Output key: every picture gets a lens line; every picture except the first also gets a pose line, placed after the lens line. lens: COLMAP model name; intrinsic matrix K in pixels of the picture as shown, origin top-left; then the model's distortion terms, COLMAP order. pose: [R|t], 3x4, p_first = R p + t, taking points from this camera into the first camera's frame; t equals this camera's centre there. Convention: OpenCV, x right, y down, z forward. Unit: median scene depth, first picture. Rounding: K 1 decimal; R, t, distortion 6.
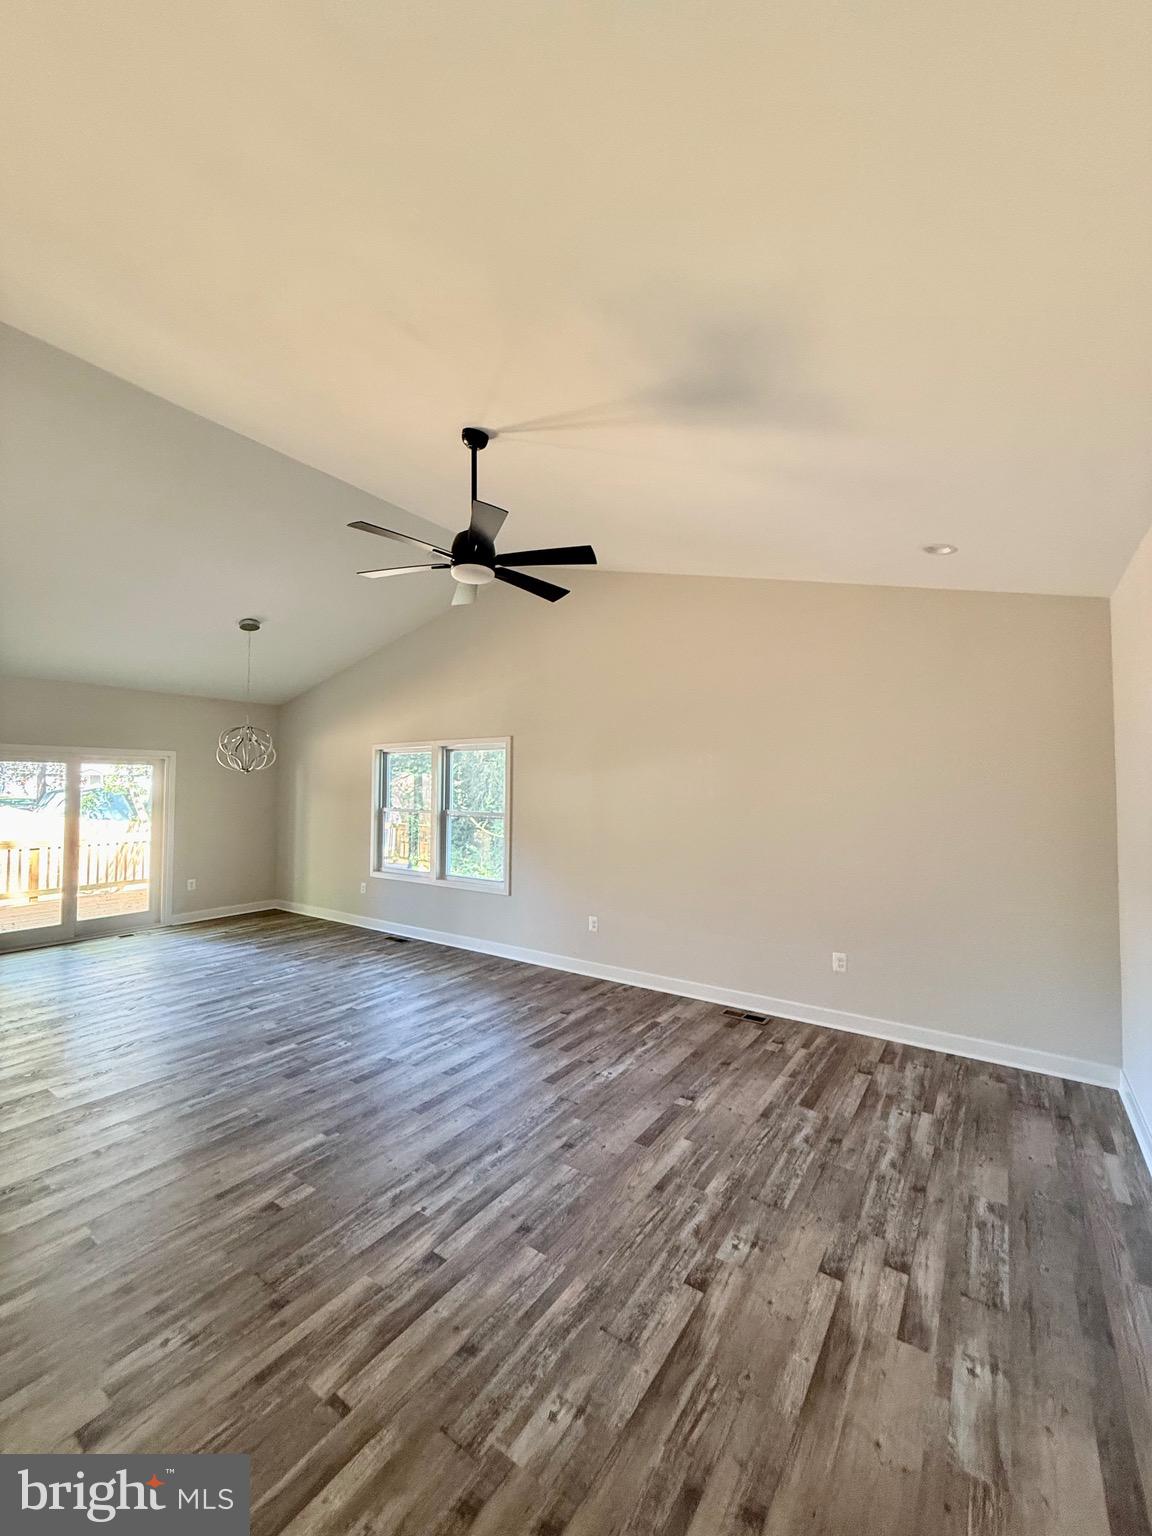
lens RADIAL K [[615.6, 0, 576.5], [0, 615.6, 763.7], [0, 0, 1]] dist [0.000247, -0.000010]
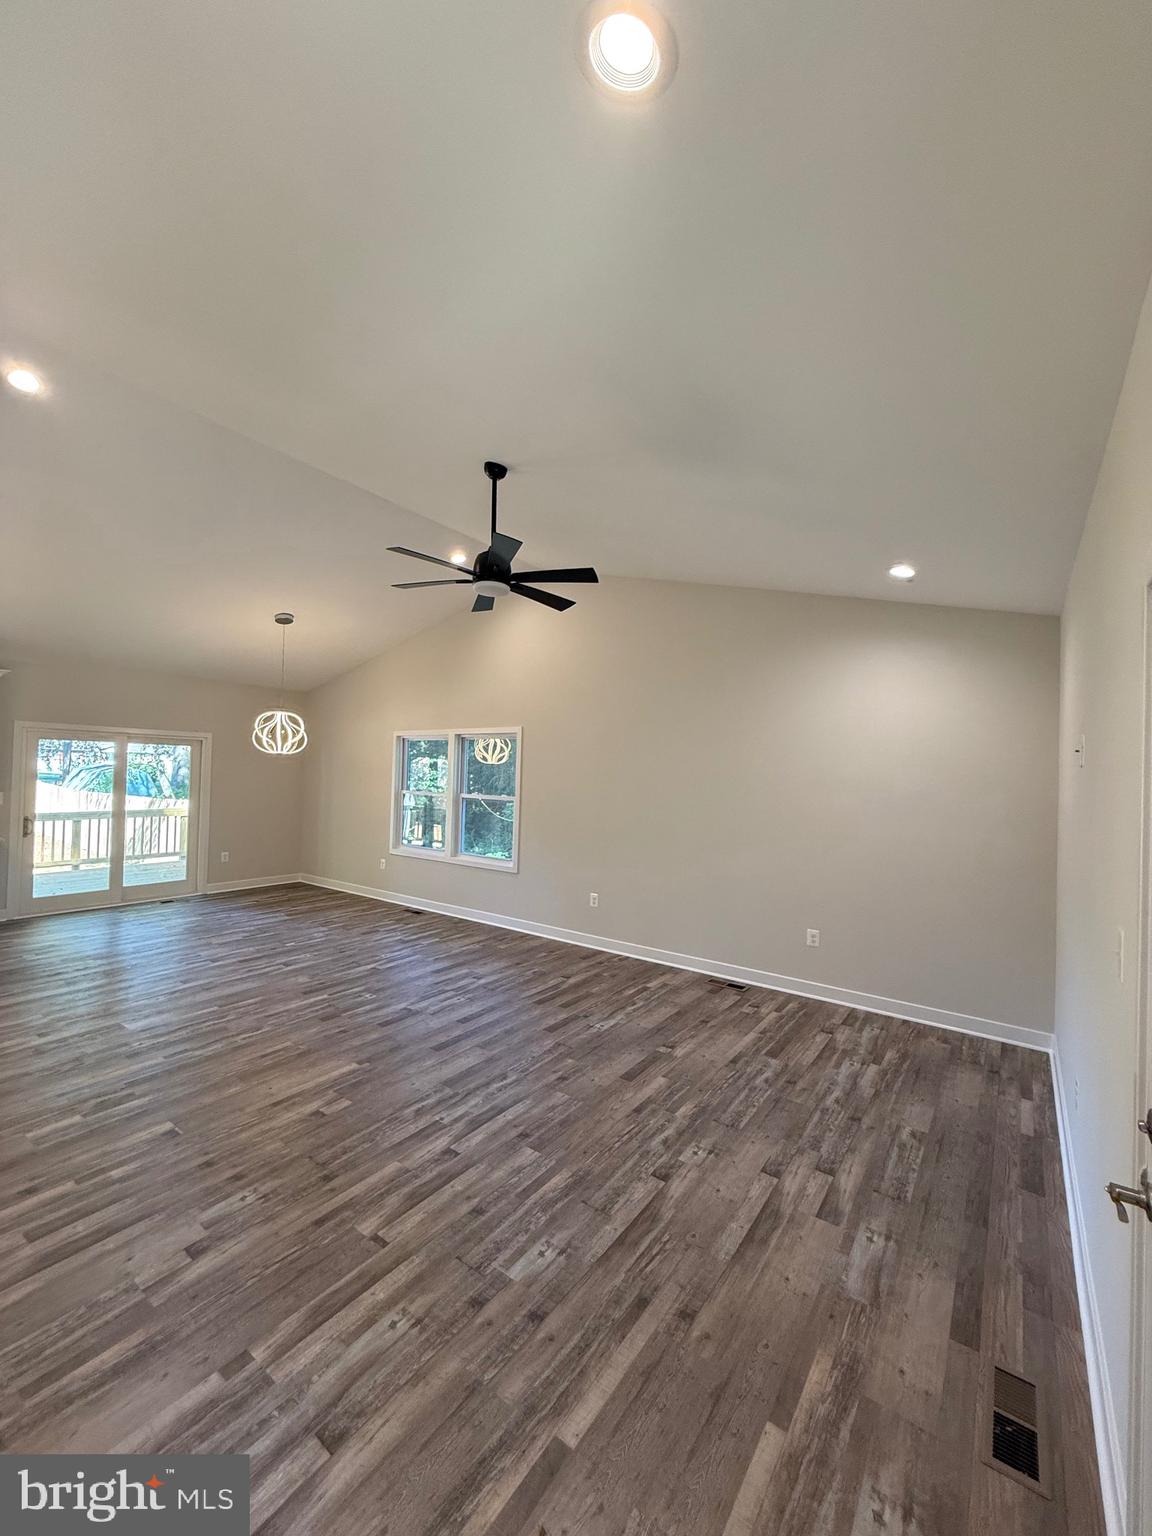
lens RADIAL K [[614.1, 0, 576.2], [0, 614.1, 764.3], [0, 0, 1]] dist [-0.000313, 0.000583]
pose [[0.999570, 0.022485, -0.018833, 0.018938], [-0.022081, 0.999527, 0.021392, -0.006715], [0.019305, -0.020967, 0.999594, -0.148638]]
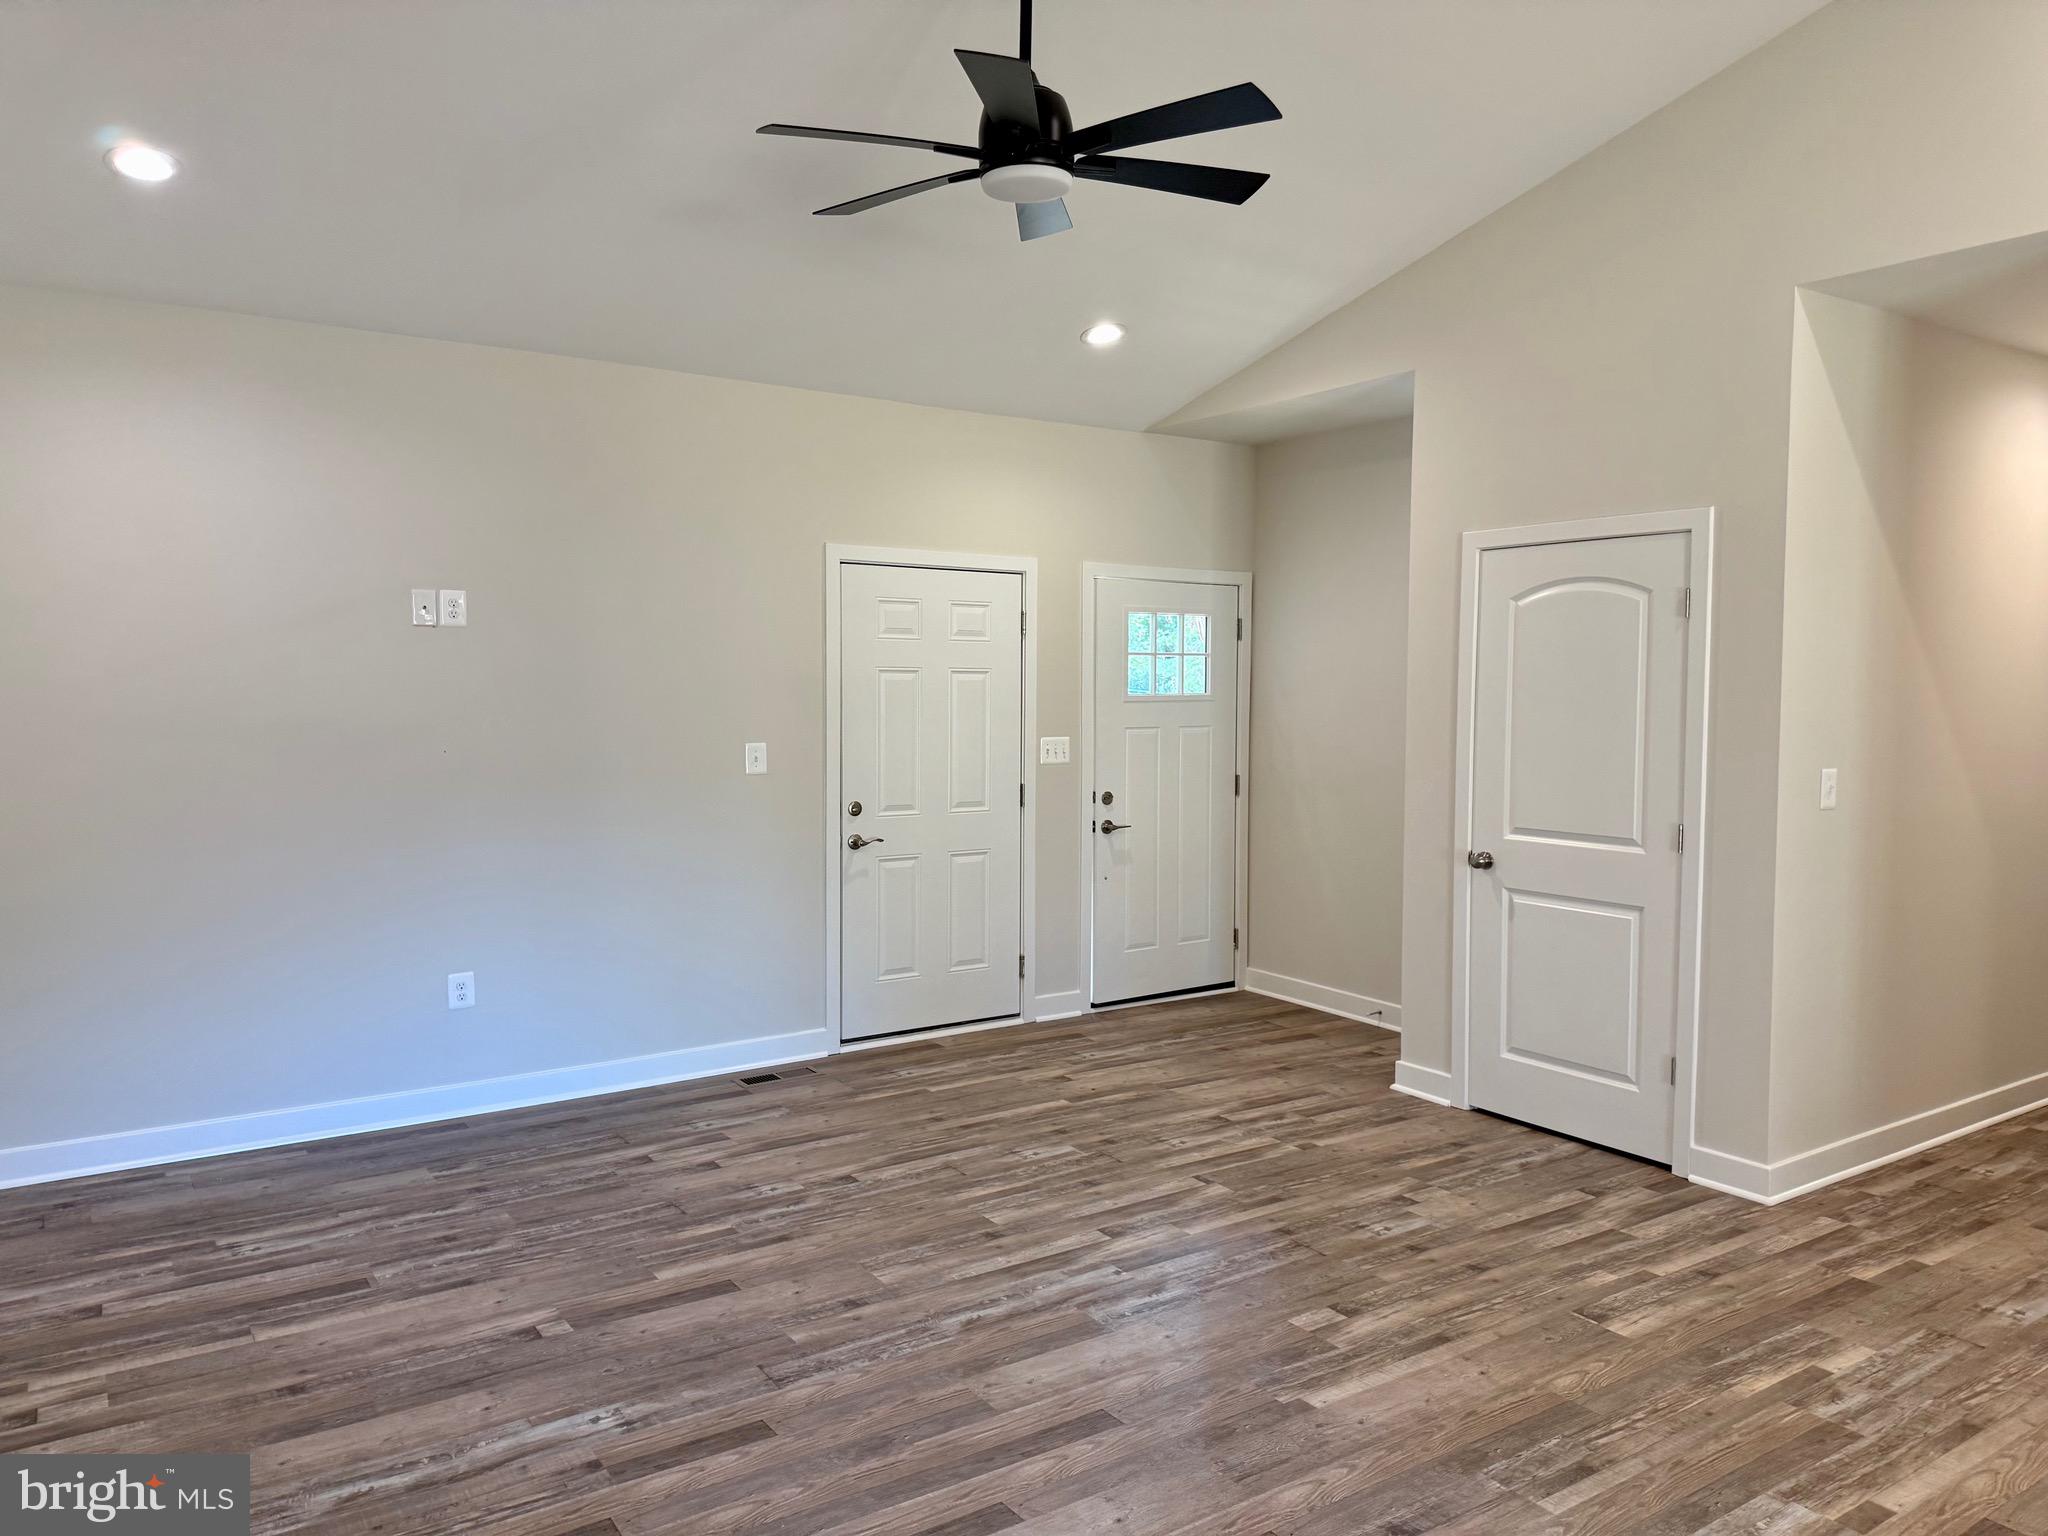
lens RADIAL K [[1440.3, 0, 1032.8], [0, 1440.3, 768.4], [0, 0, 1]] dist [0.082767, -0.123679]
pose [[-0.933150, -0.029678, 0.358259, -0.552906], [-0.021020, 0.999386, 0.028039, 0.097786], [-0.358872, 0.018634, -0.933201, 1.938174]]
